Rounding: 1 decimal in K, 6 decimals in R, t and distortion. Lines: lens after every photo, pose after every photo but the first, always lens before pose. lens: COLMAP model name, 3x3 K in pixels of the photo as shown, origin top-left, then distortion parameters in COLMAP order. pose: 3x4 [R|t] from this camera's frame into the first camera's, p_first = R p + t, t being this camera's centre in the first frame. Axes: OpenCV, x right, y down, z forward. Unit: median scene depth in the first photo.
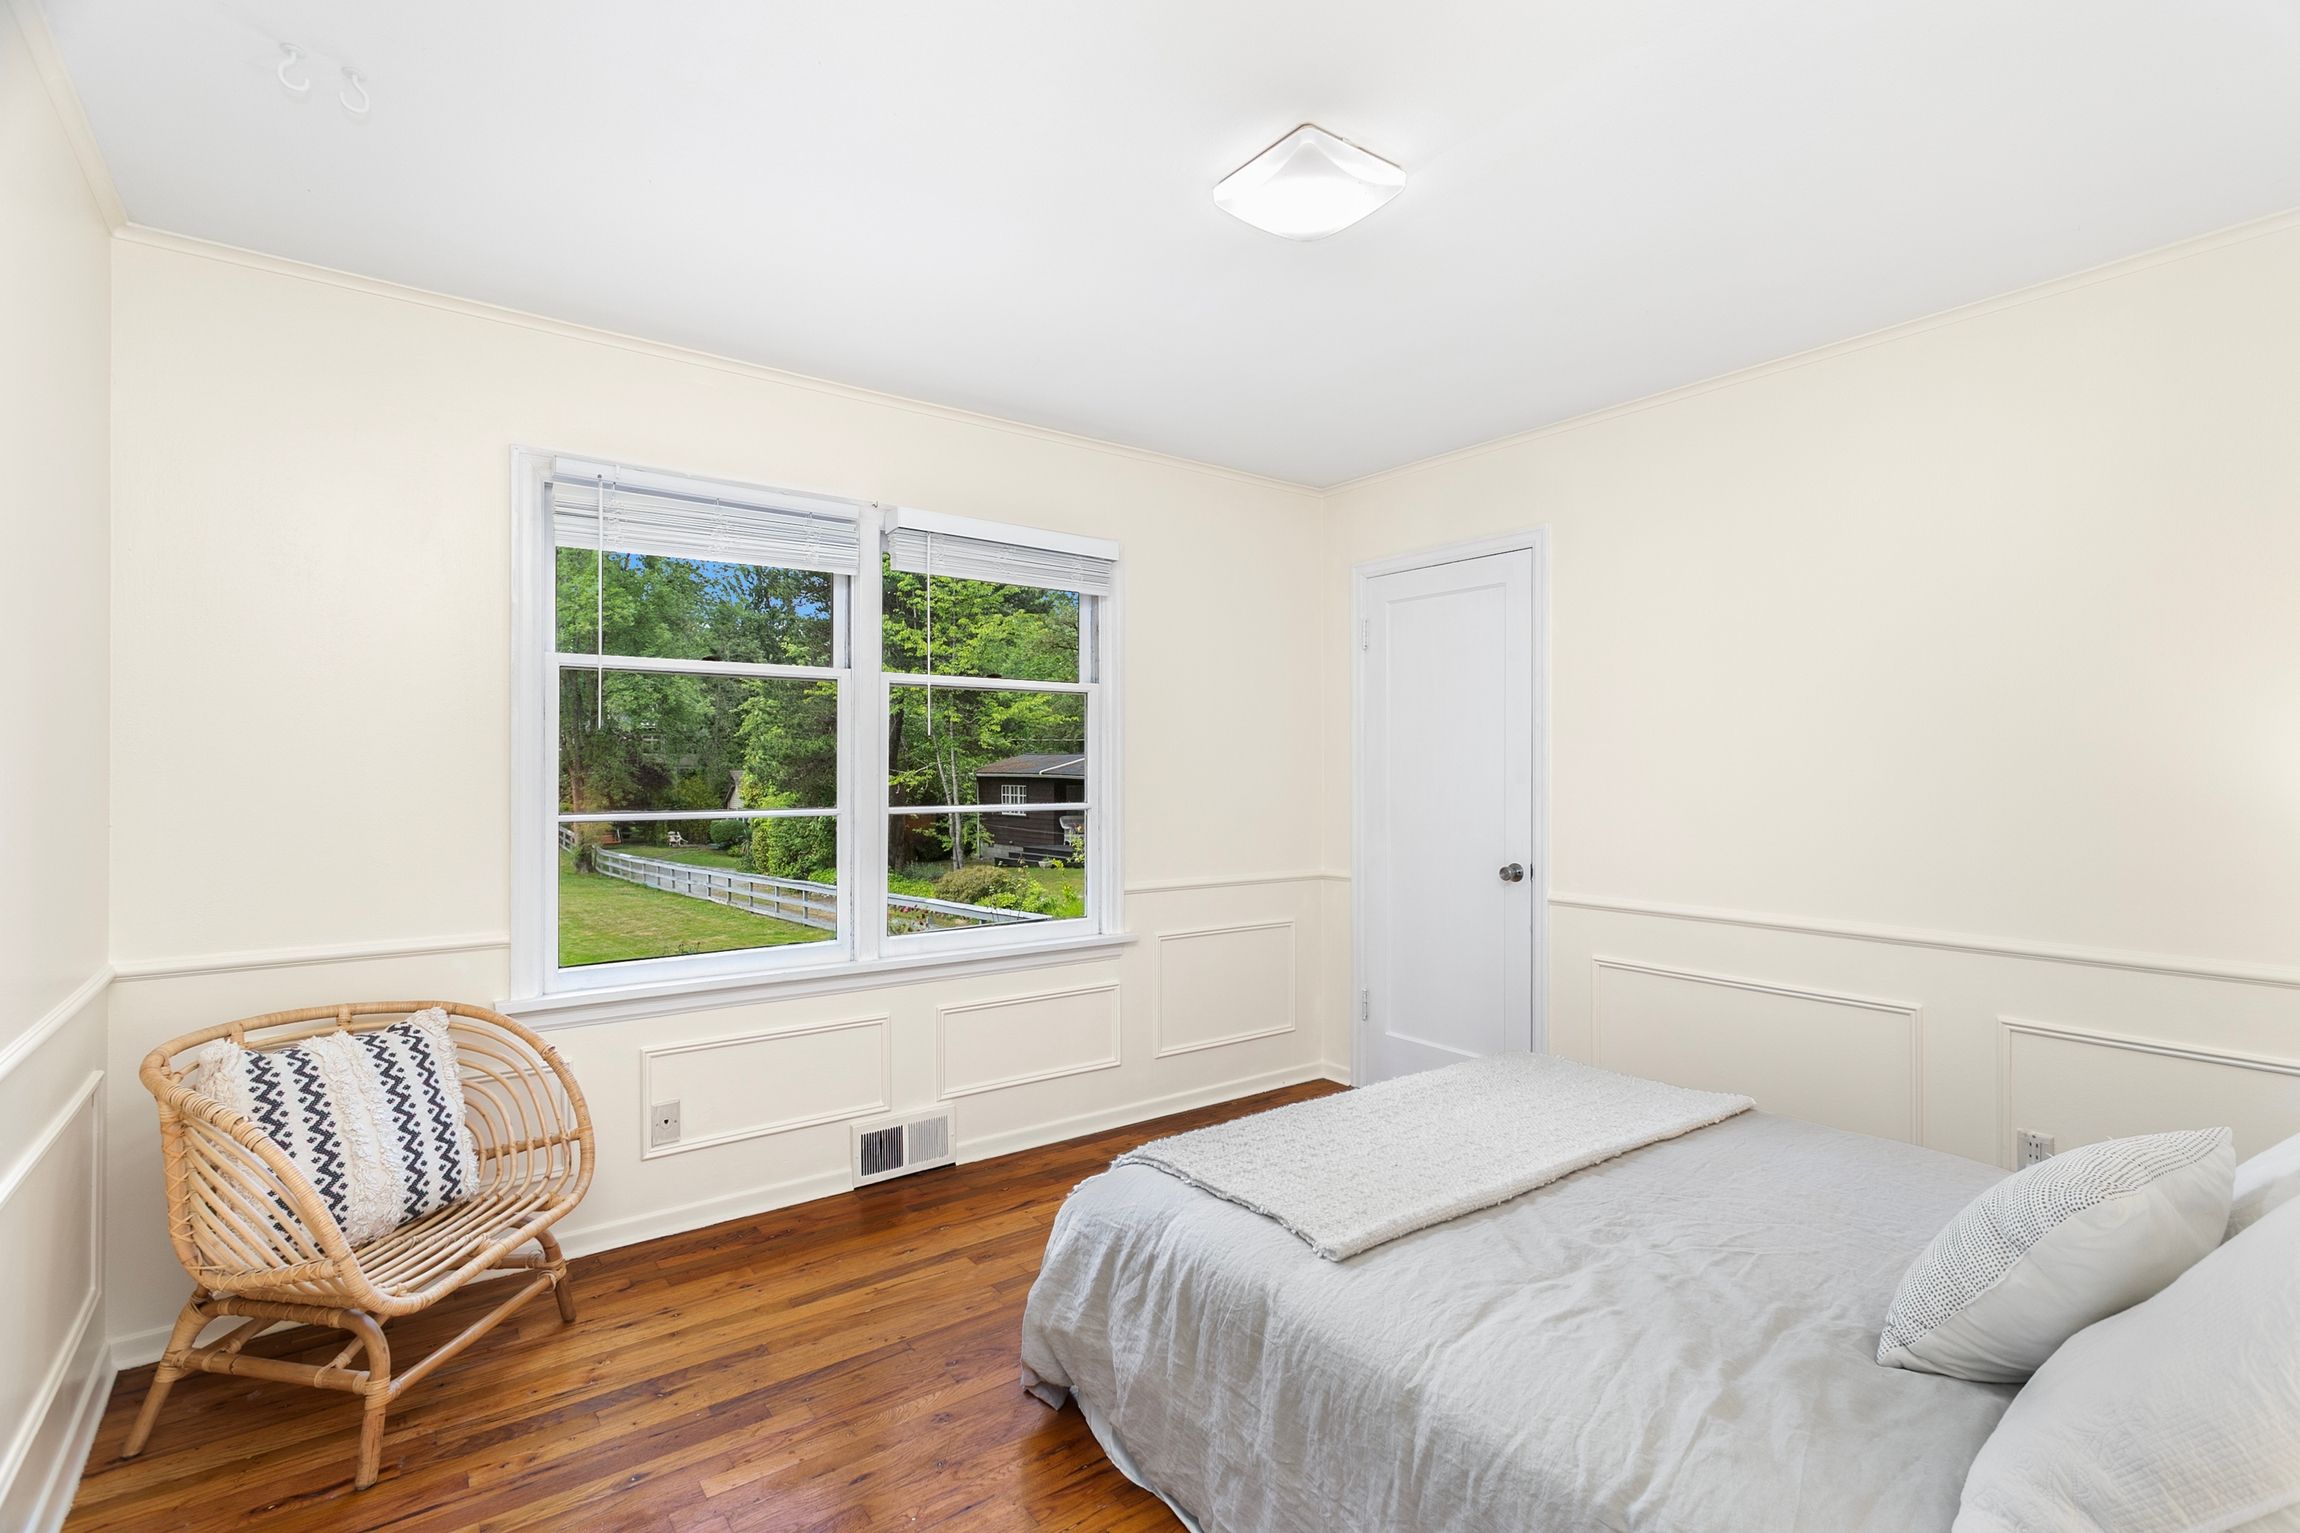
lens RADIAL K [[1079.8, 0, 1150.0], [0, 1079.8, 766.5], [0, 0, 1]] dist [0.002778, 0.001094]
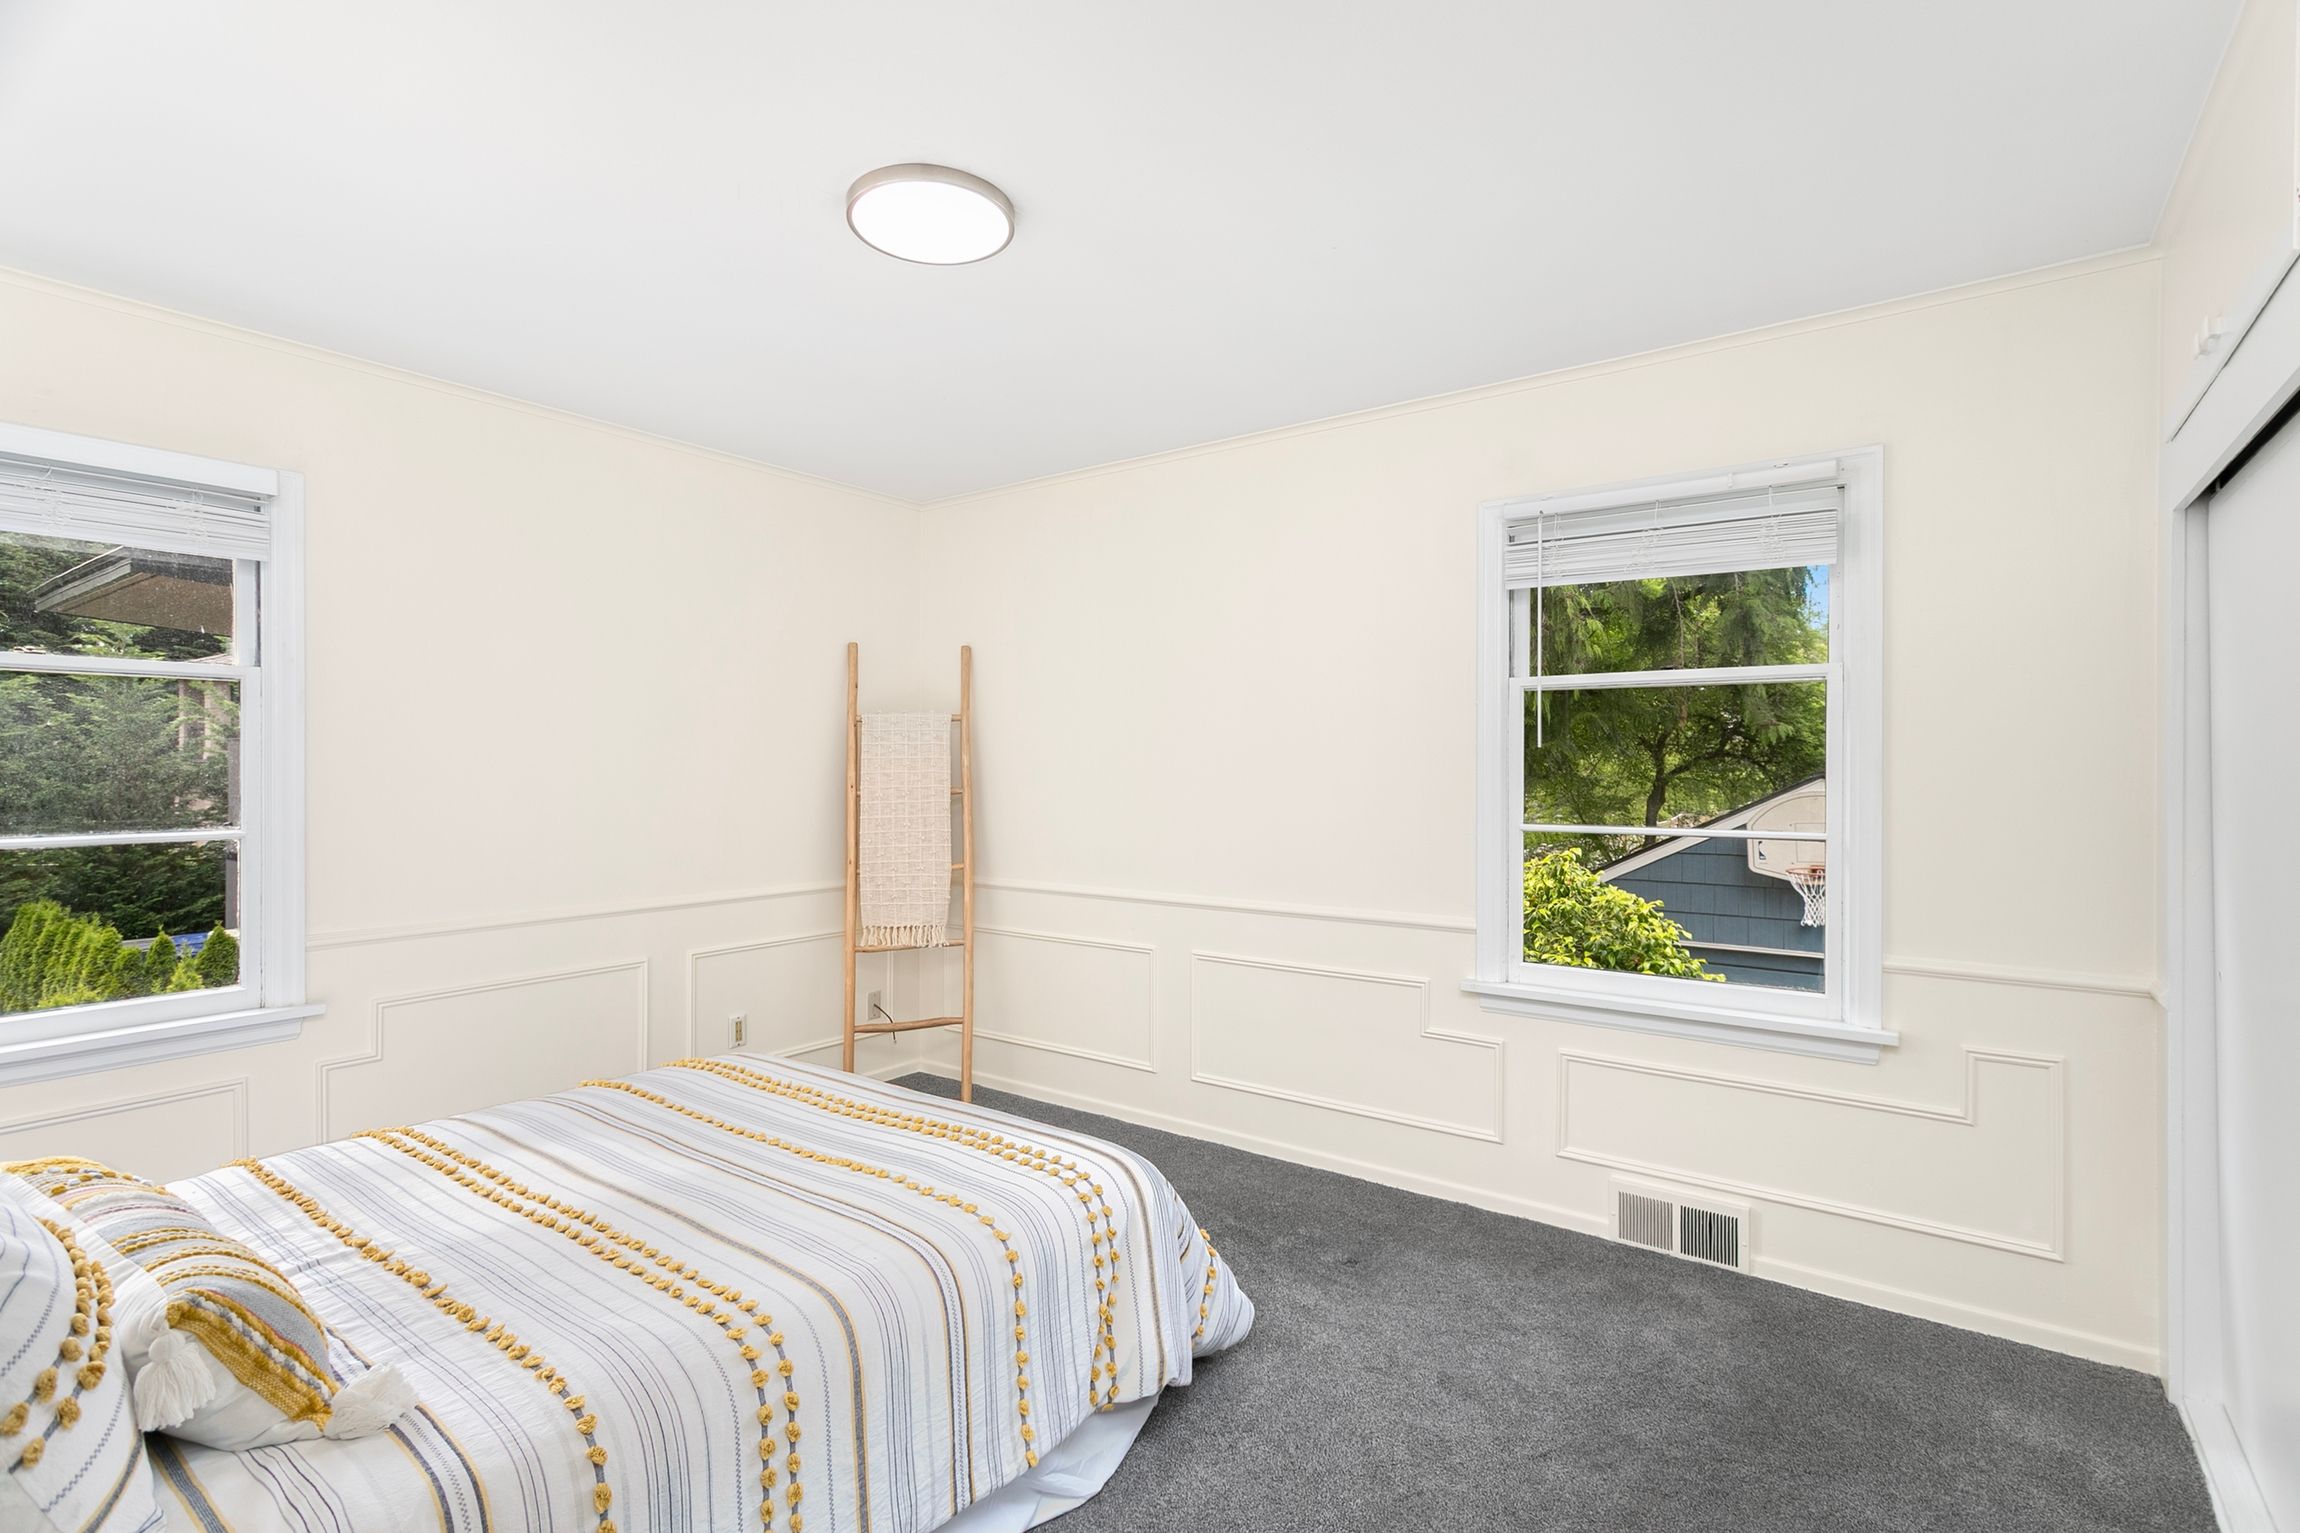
lens RADIAL K [[1079.8, 0, 1150.0], [0, 1079.8, 766.5], [0, 0, 1]] dist [0.002778, 0.001094]
pose [[0.289004, -0.018395, -0.957151, 0.412157], [0.015933, 0.999769, -0.014404, -0.004768], [0.957195, -0.011087, 0.289230, 0.322933]]
